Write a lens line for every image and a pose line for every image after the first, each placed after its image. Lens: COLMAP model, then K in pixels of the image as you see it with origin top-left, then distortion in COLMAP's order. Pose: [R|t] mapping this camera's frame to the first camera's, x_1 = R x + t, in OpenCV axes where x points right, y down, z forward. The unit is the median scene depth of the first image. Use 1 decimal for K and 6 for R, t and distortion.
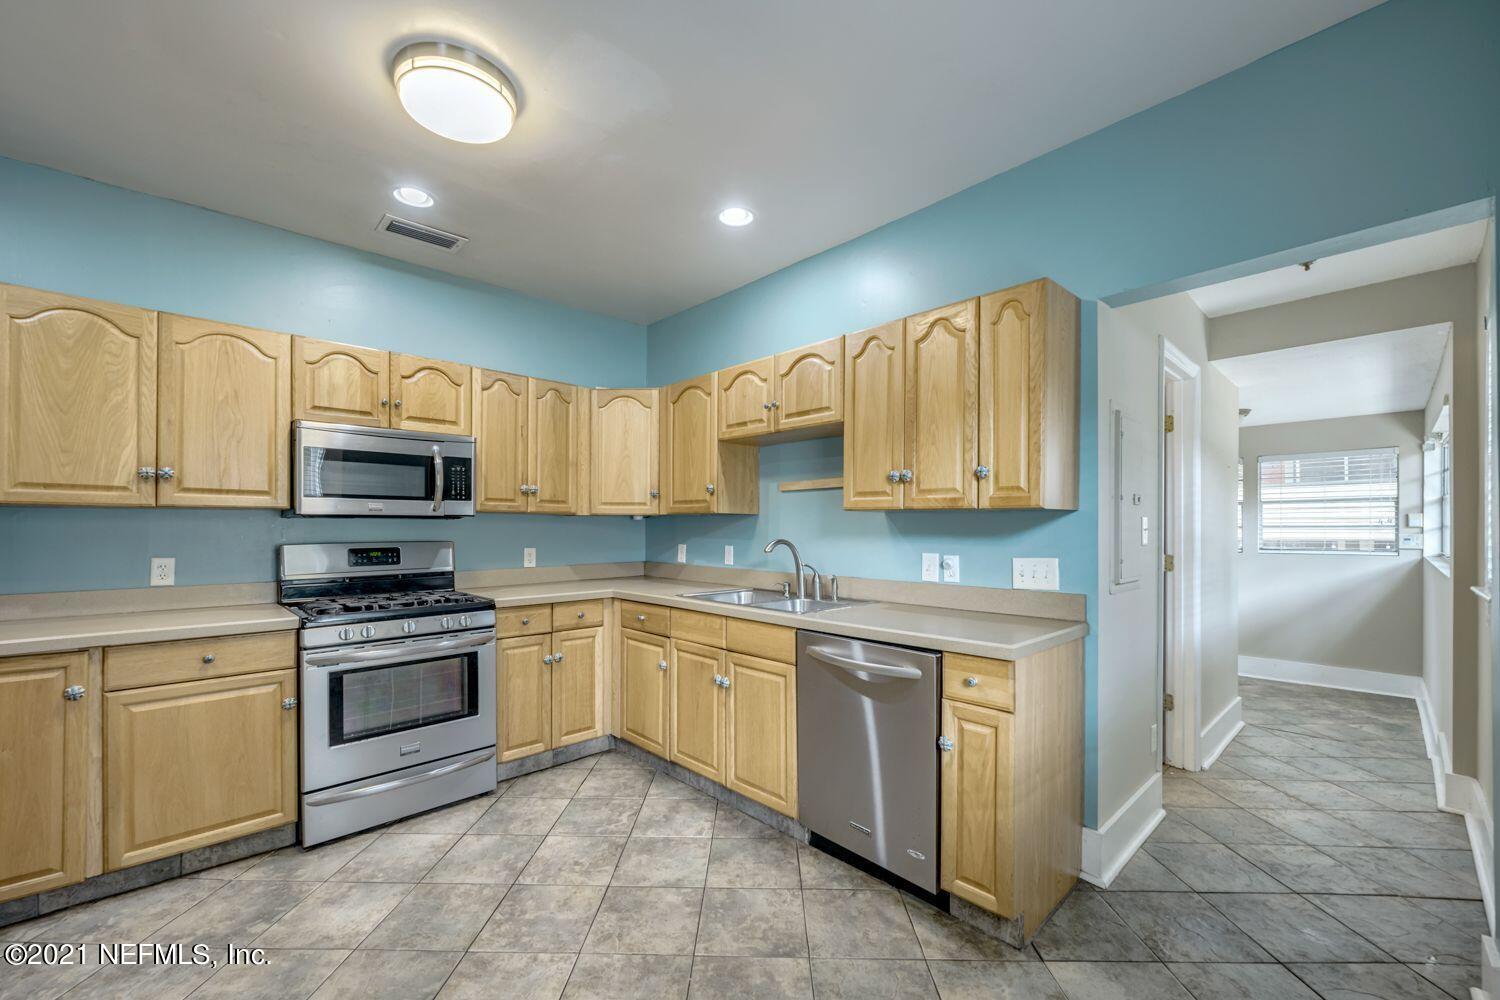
lens RADIAL K [[598.2, 0, 753.8], [0, 598.2, 527.9], [0, 0, 1]] dist [-0.004162, 0.001609]
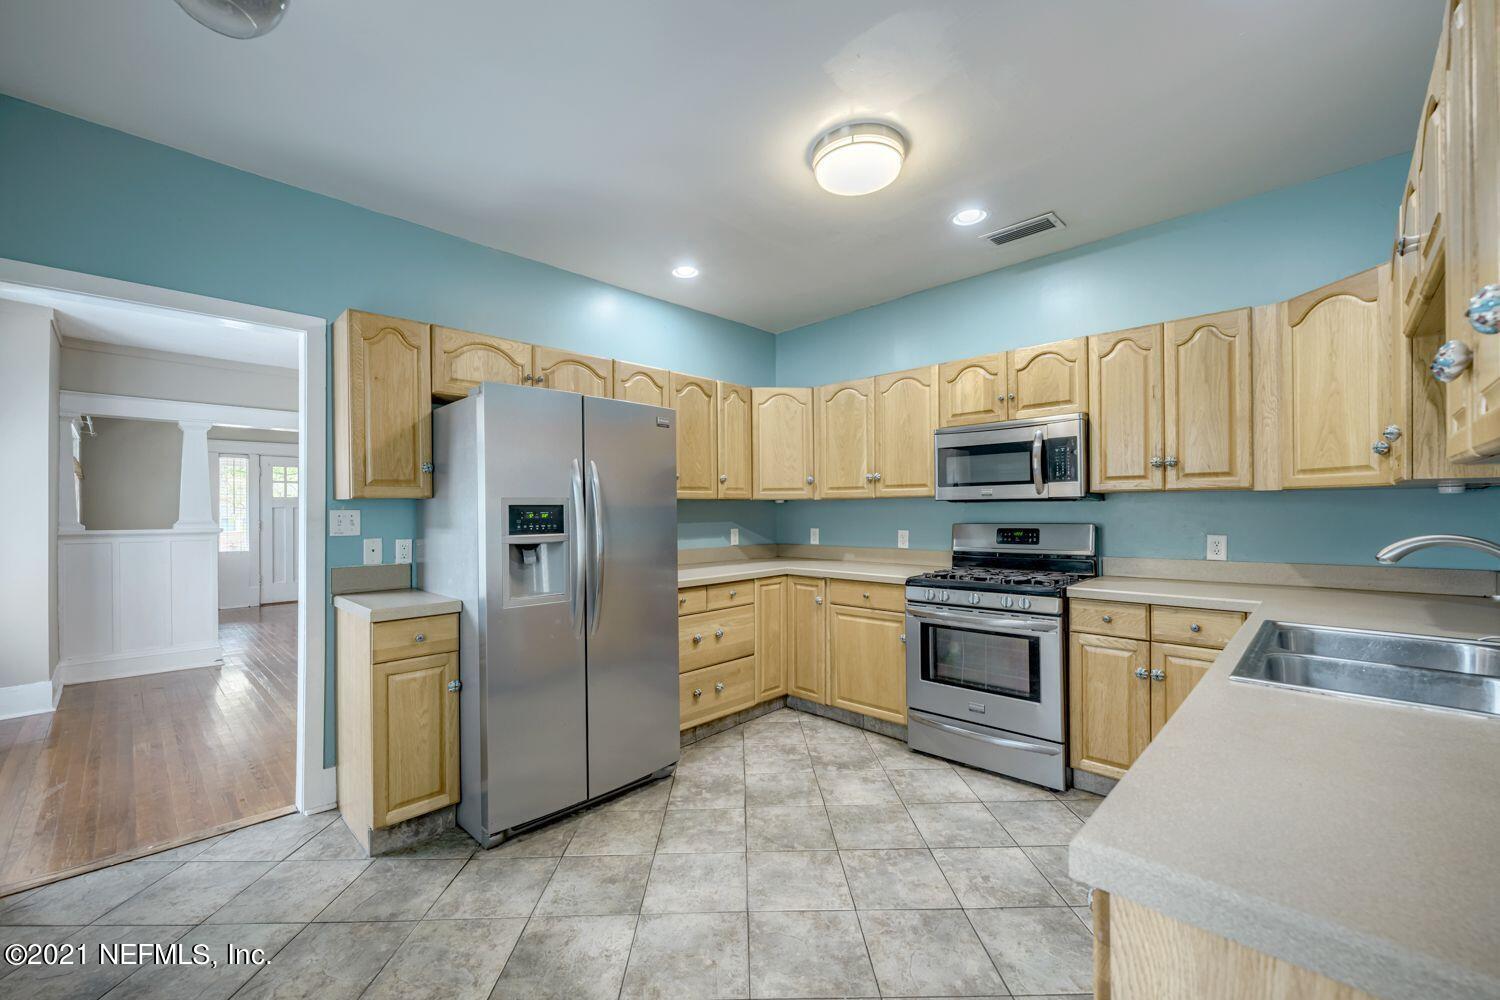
lens RADIAL K [[598.2, 0, 750.1], [0, 598.2, 508.1], [0, 0, 1]] dist [-0.004162, 0.001609]
pose [[0.041016, -0.006132, -0.999140, 0.523238], [0.007071, 0.999958, -0.005846, -0.001273], [0.999133, -0.006825, 0.041058, 0.523494]]
